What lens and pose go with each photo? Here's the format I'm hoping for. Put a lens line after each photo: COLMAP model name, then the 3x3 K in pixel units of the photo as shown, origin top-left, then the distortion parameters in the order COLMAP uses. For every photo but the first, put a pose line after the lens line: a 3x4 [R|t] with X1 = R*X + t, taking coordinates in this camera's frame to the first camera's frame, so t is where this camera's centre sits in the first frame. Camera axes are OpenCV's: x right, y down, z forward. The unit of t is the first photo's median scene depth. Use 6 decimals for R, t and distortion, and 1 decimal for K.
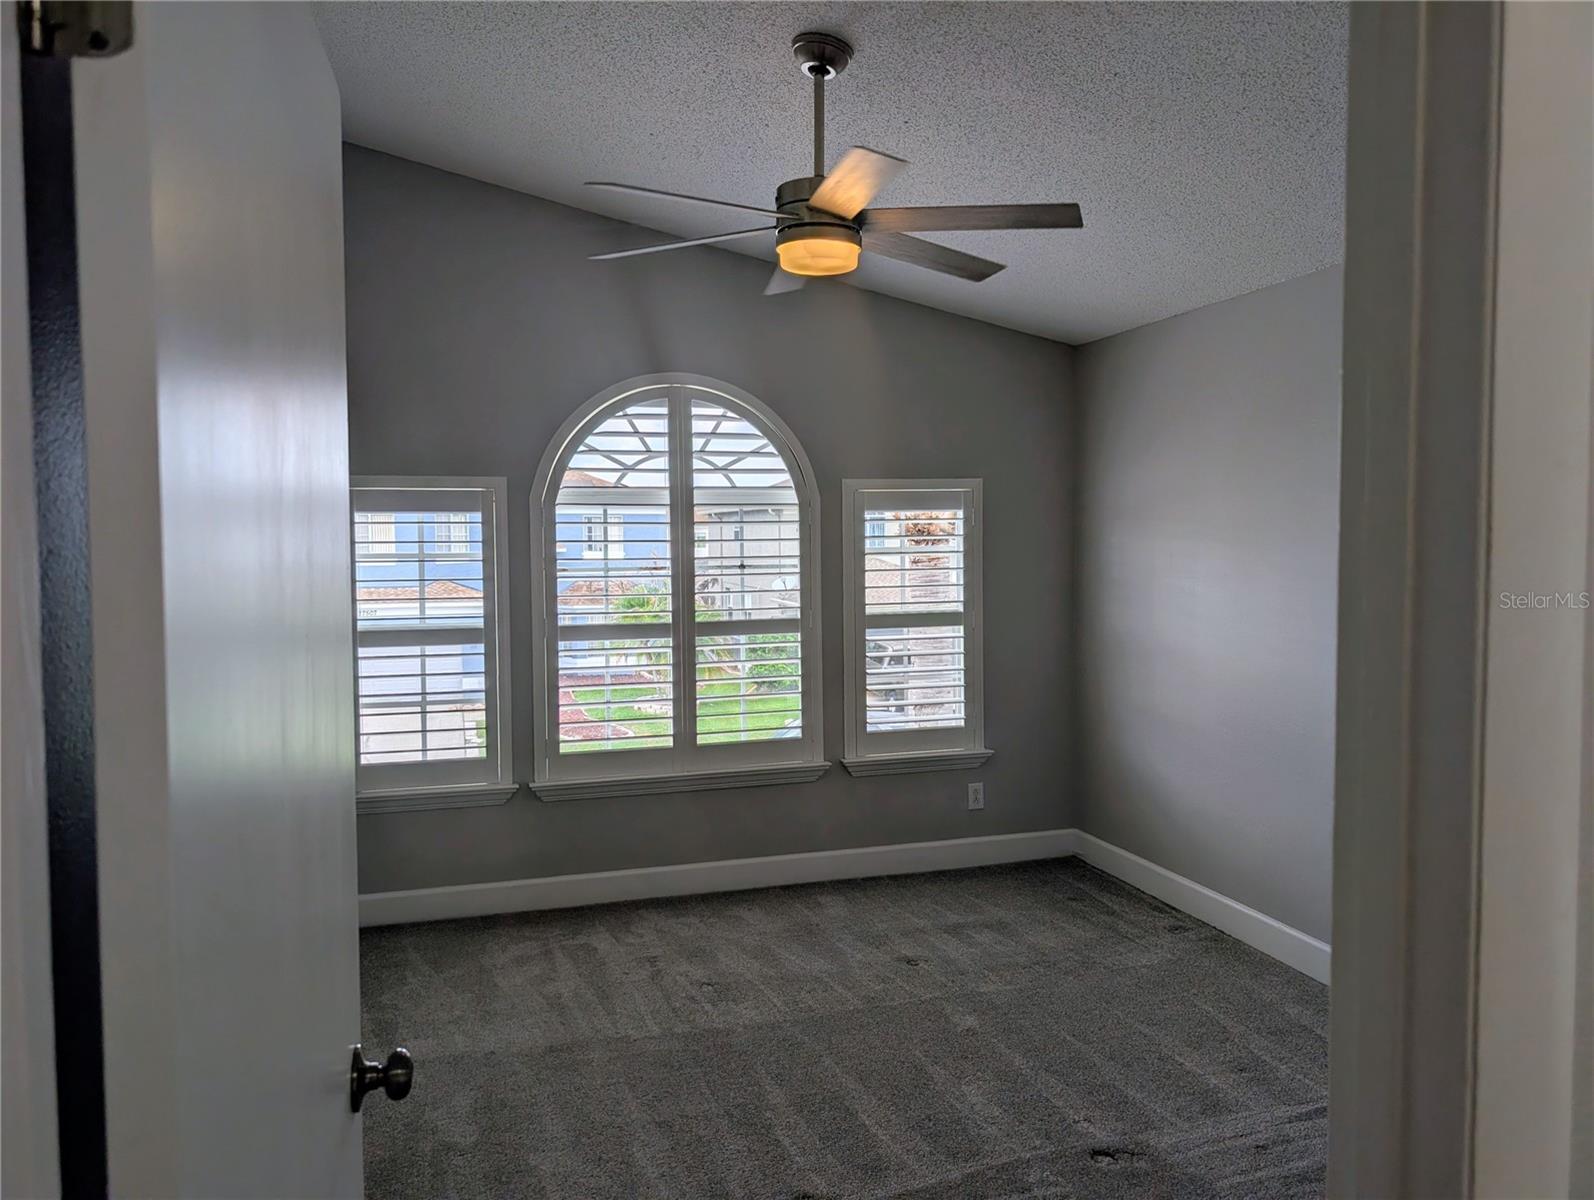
lens RADIAL K [[1145.8, 0, 796.7], [0, 1145.8, 598.0], [0, 0, 1]] dist [0.016202, -0.007942]
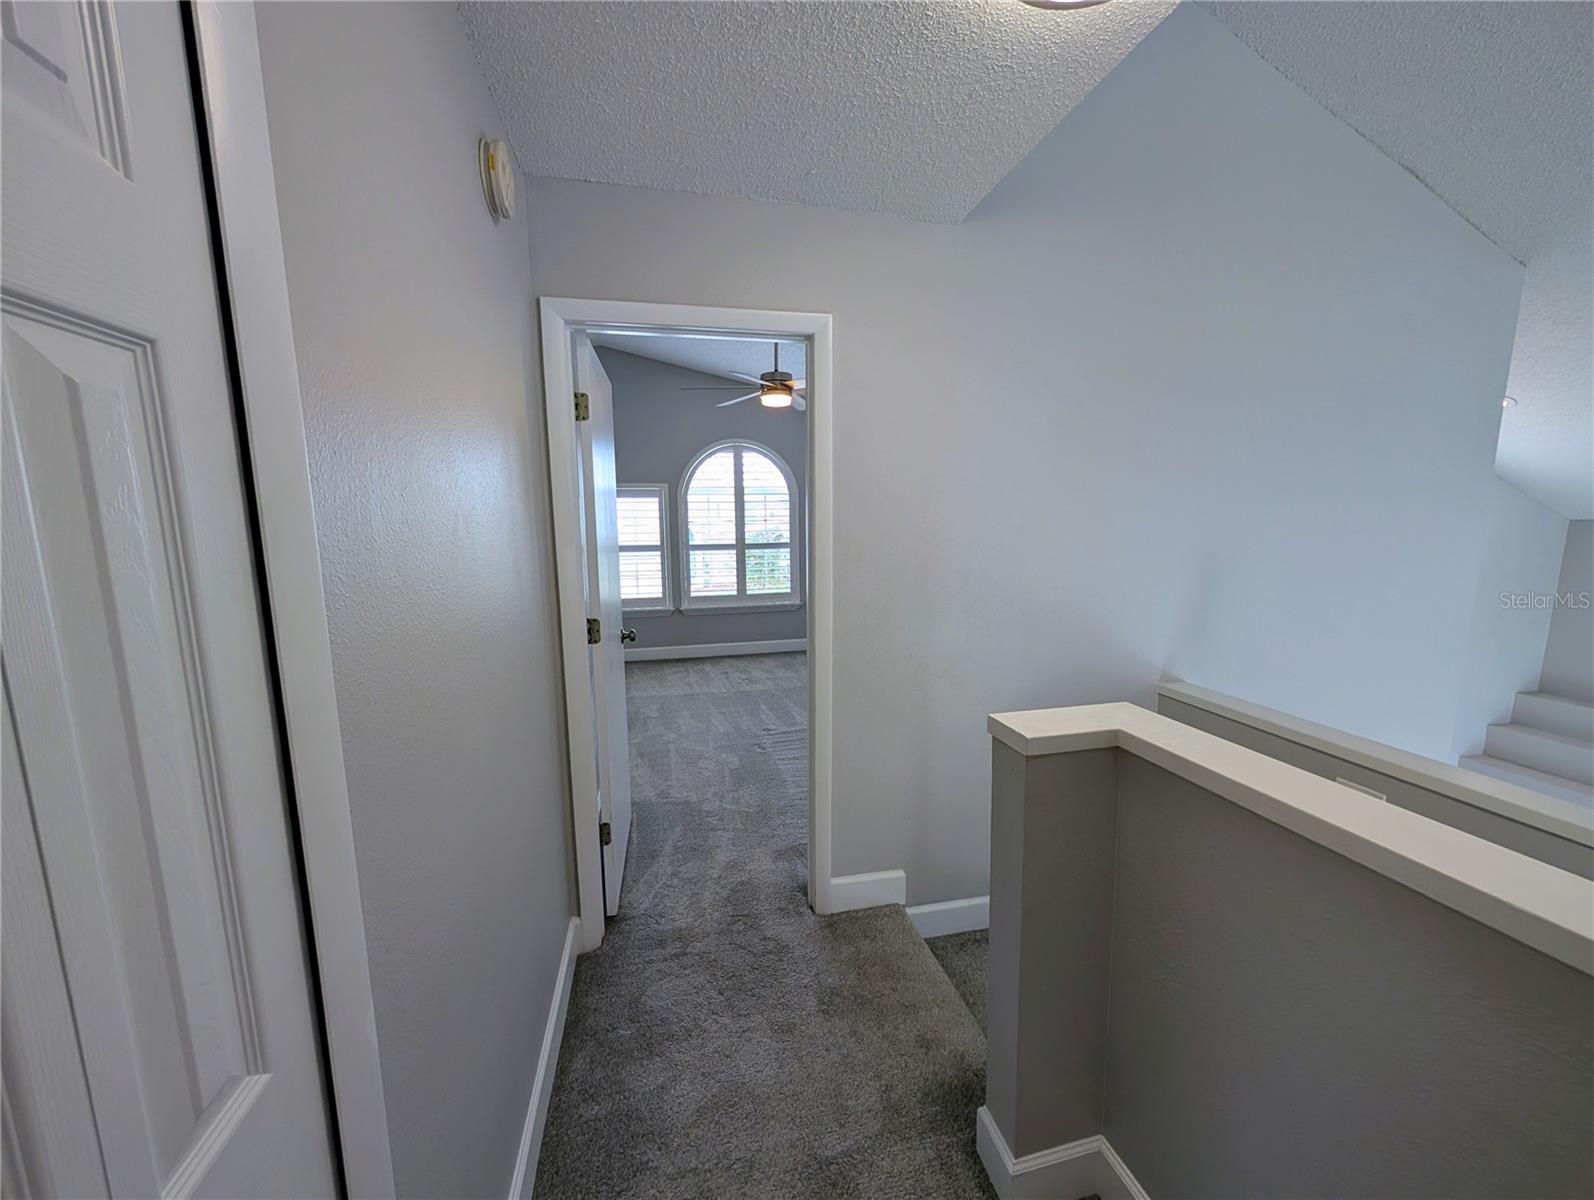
lens RADIAL K [[605.6, 0, 793.9], [0, 605.6, 612.8], [0, 0, 1]] dist [0.002268, -0.001391]
pose [[0.998094, 0.009057, -0.061038, 0.098998], [-0.002520, 0.994329, 0.106320, 0.031916], [0.061654, -0.105964, 0.992457, -0.302873]]
